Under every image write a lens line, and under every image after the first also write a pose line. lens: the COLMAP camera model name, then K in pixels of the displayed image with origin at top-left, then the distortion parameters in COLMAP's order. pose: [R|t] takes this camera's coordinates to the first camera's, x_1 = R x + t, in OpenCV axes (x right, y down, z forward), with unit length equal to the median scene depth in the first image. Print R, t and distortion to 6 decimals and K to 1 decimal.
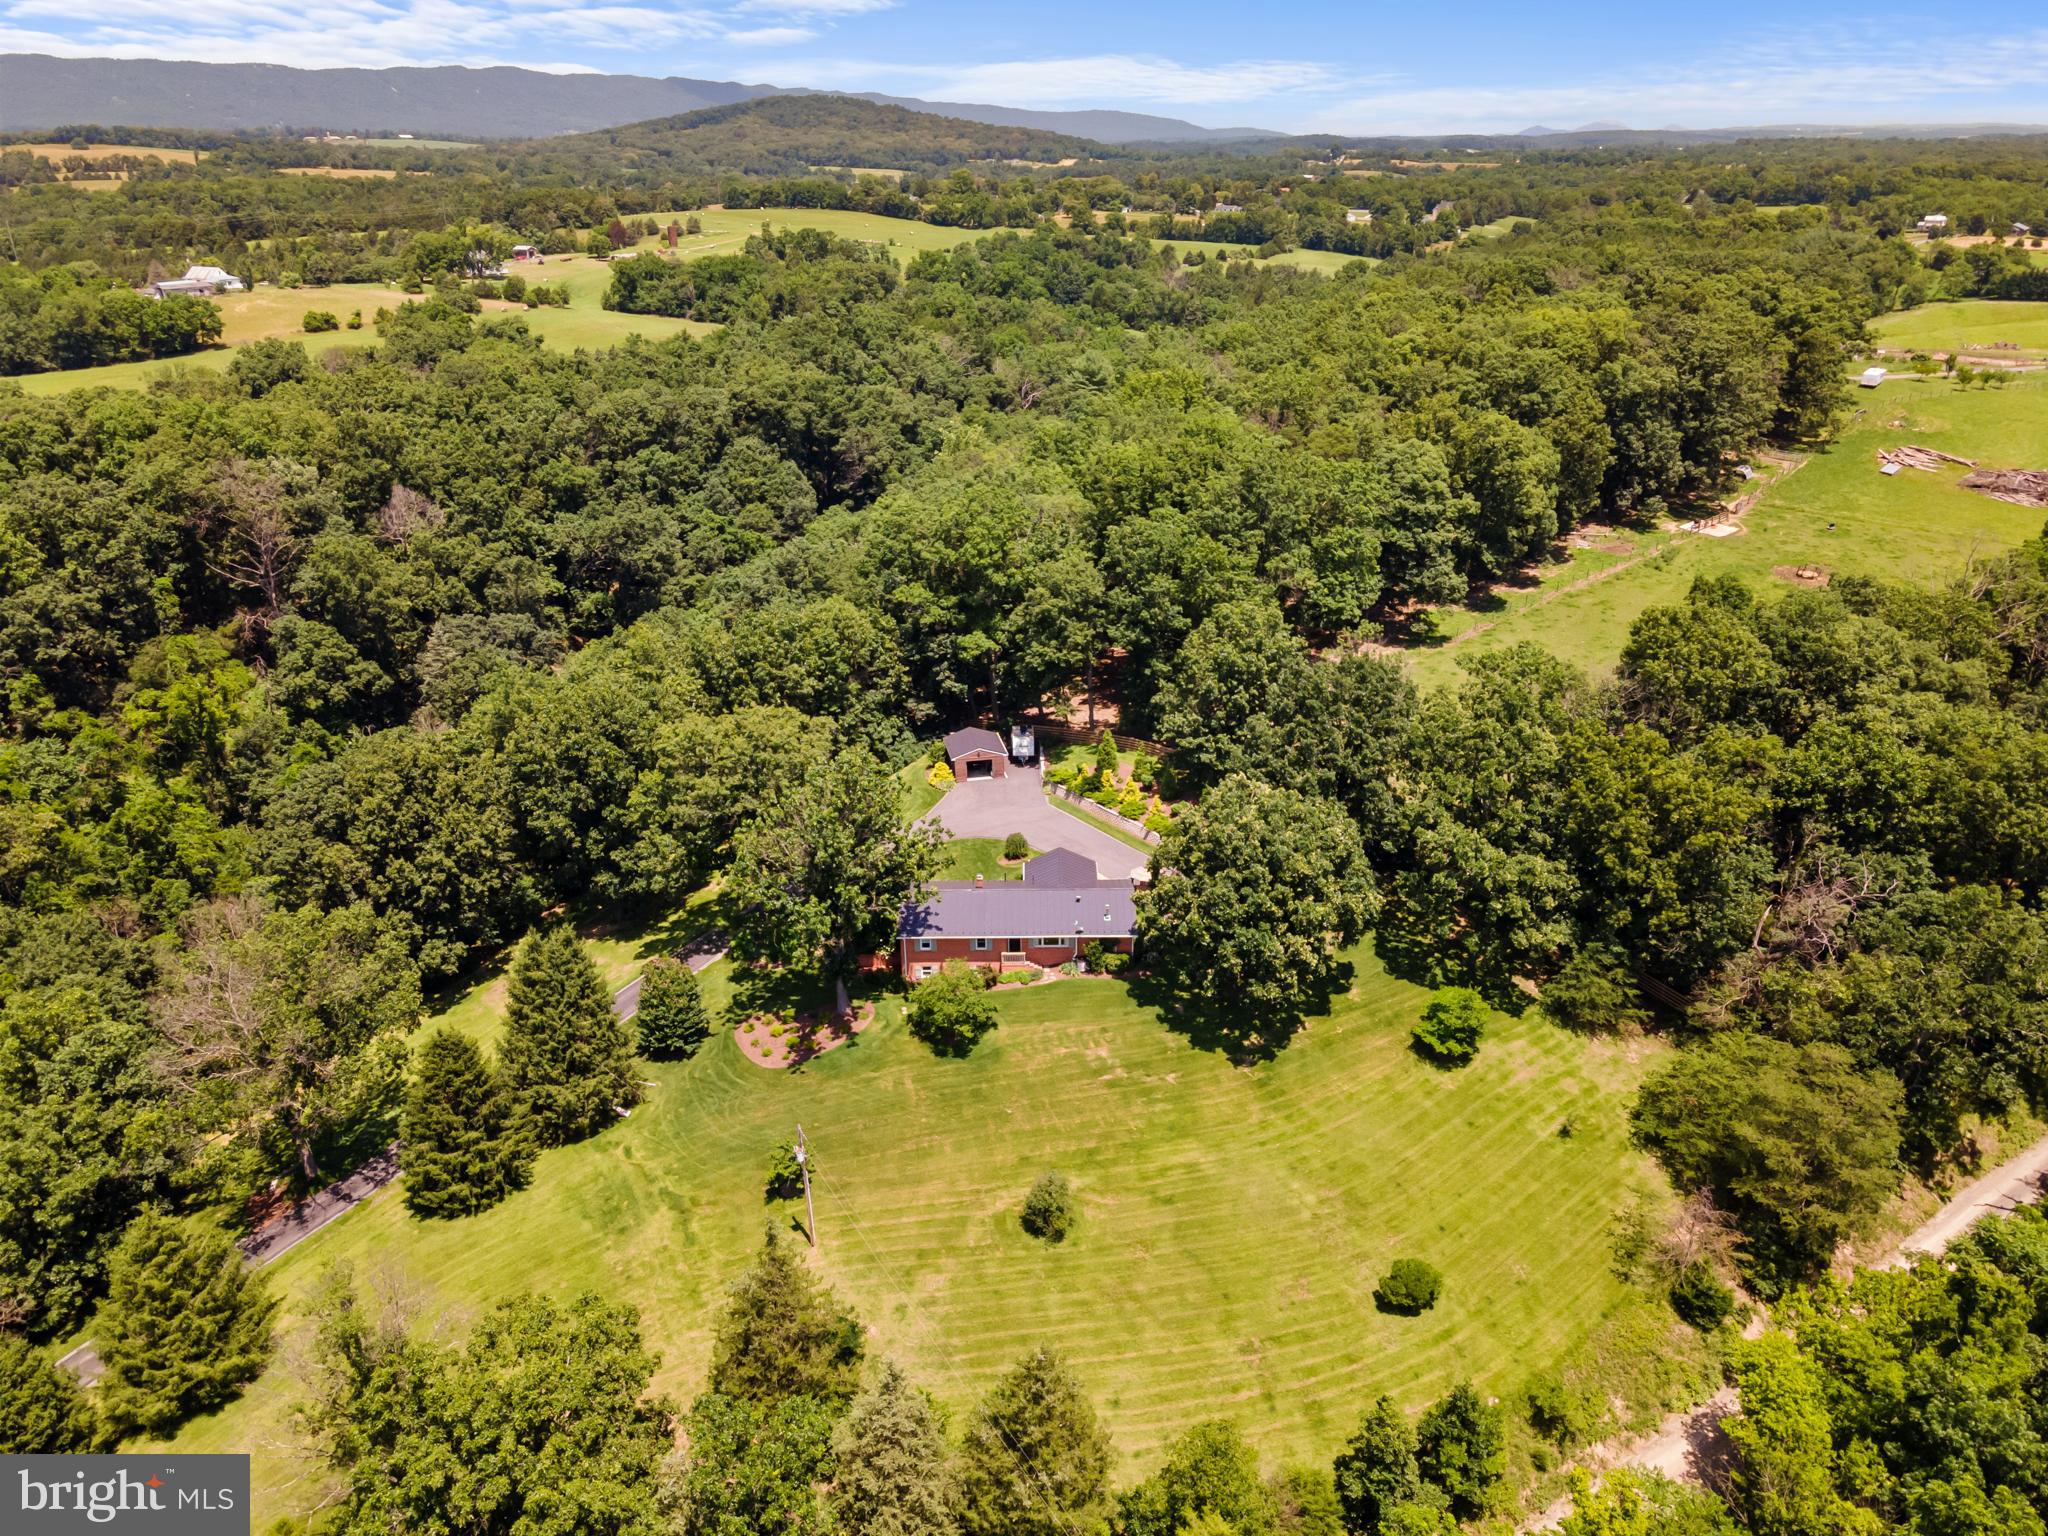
lens RADIAL K [[1486.7, 0, 1018.8], [0, 1486.7, 766.7], [0, 0, 1]] dist [0.030764, 0.017510]
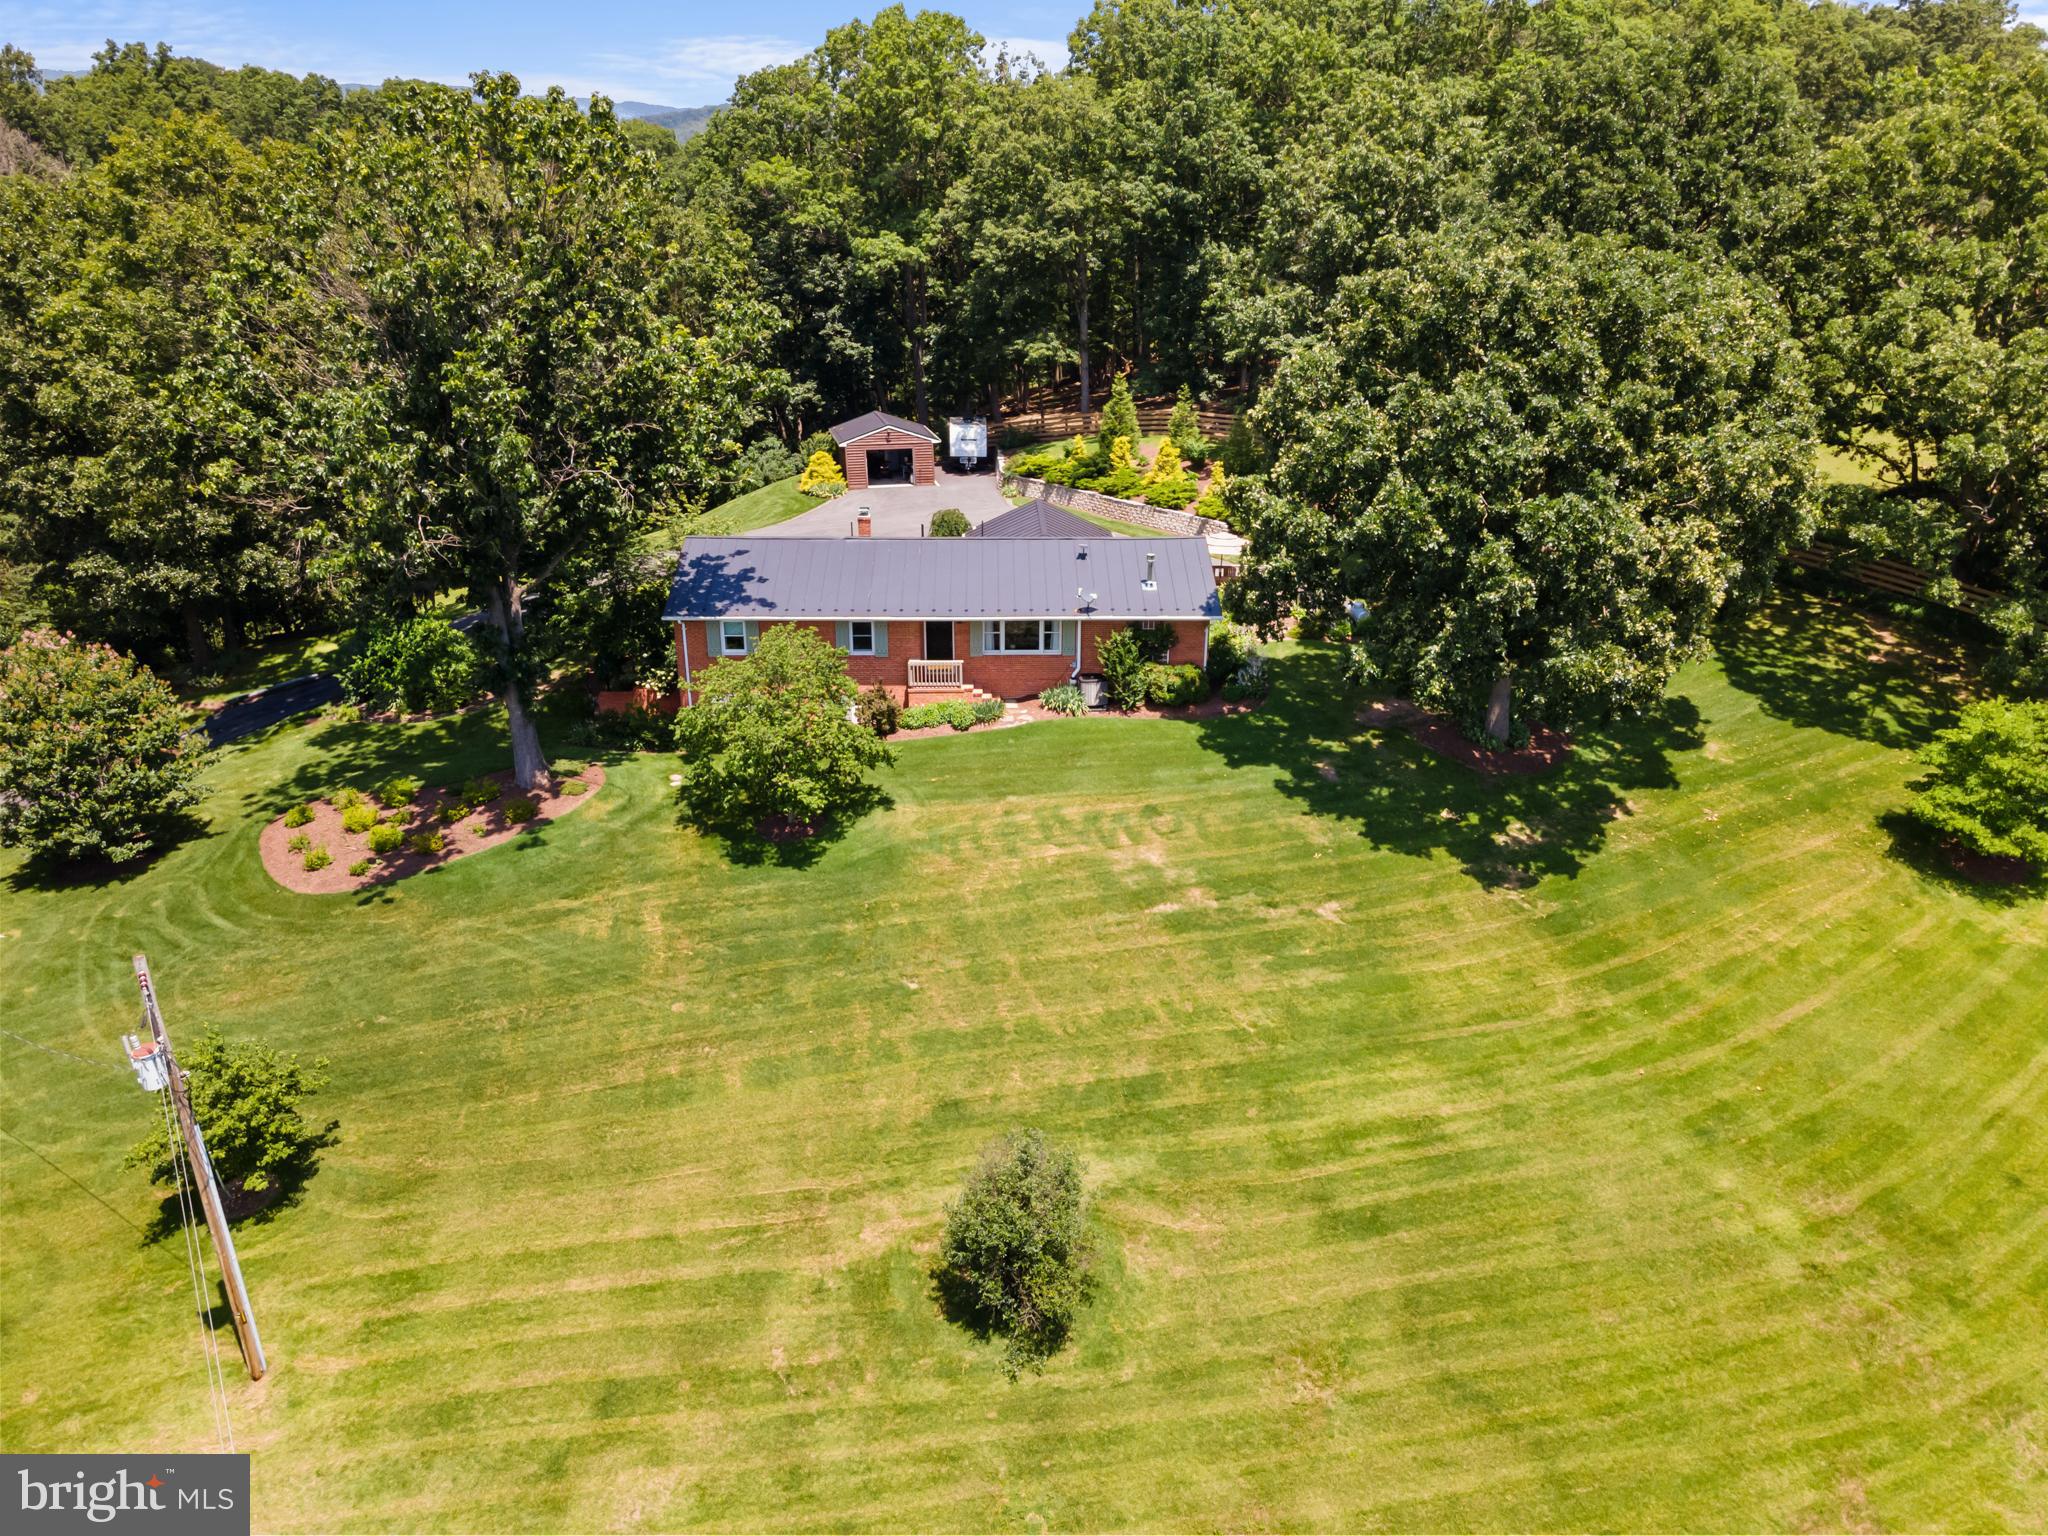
lens RADIAL K [[1486.7, 0, 1018.8], [0, 1486.7, 782.6], [0, 0, 1]] dist [0.030764, 0.017510]
pose [[0.999517, 0.005711, 0.030544, 0.008132], [-0.005406, 0.999935, -0.010053, 0.175118], [-0.030599, 0.009883, 0.999483, 0.595703]]
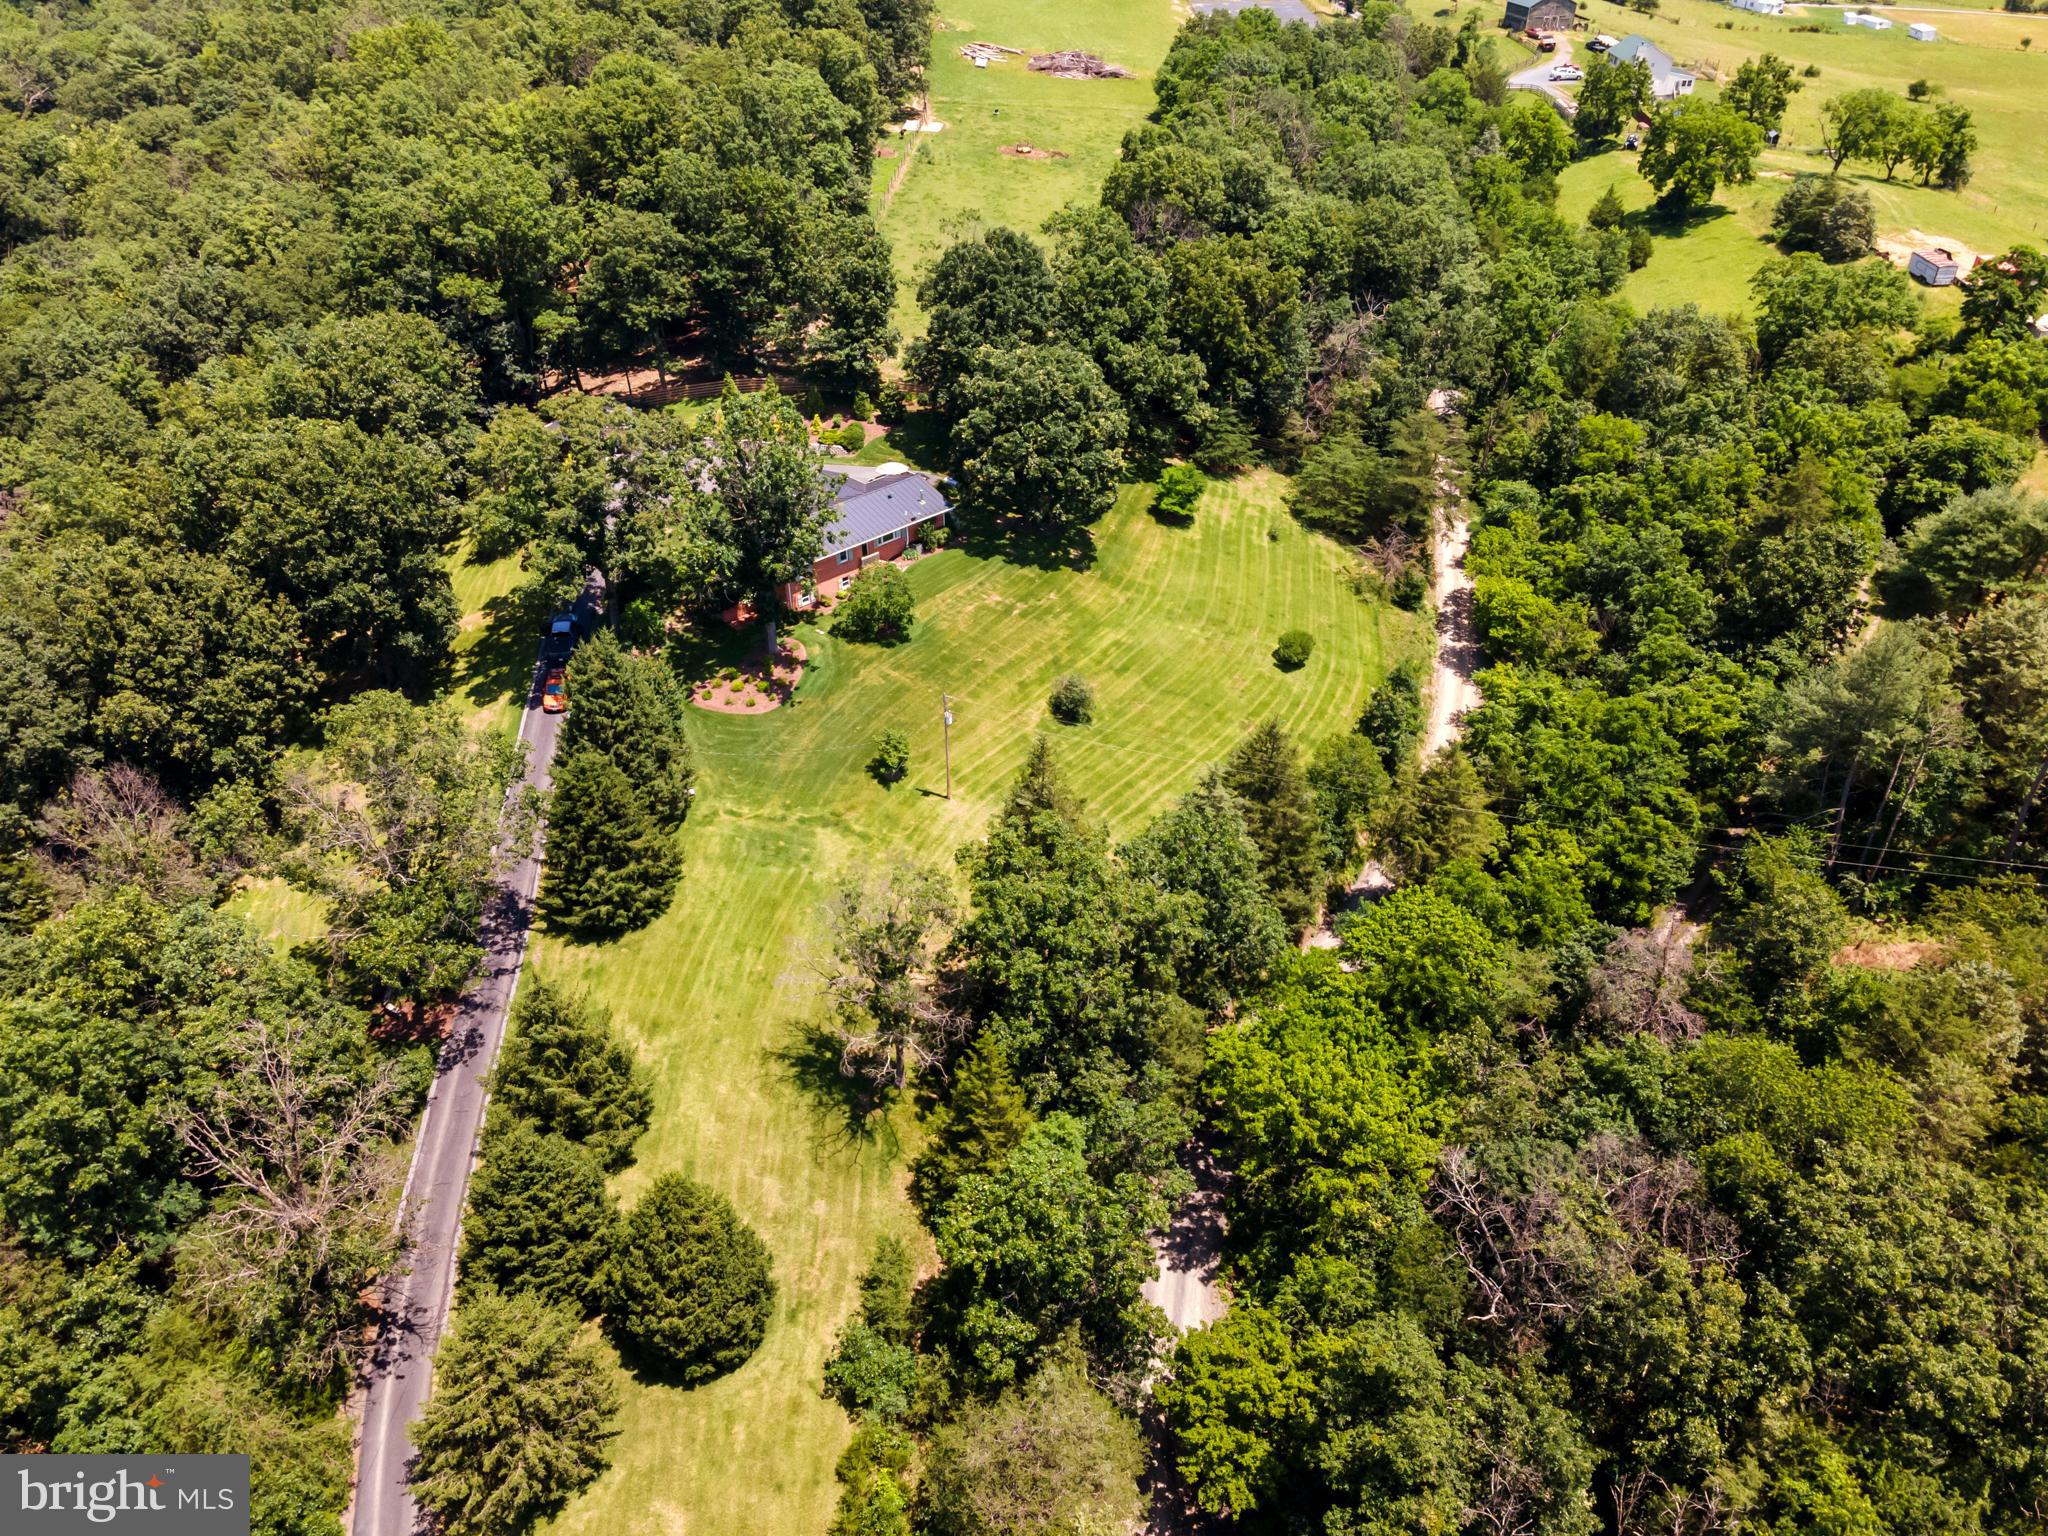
lens RADIAL K [[1486.7, 0, 1023.6], [0, 1486.7, 769.0], [0, 0, 1]] dist [0.030764, 0.017510]
pose [[0.725249, -0.383404, 0.571852, -0.658952], [0.264692, 0.922029, 0.282489, -0.013011], [-0.635572, -0.053510, 0.770185, 0.056694]]
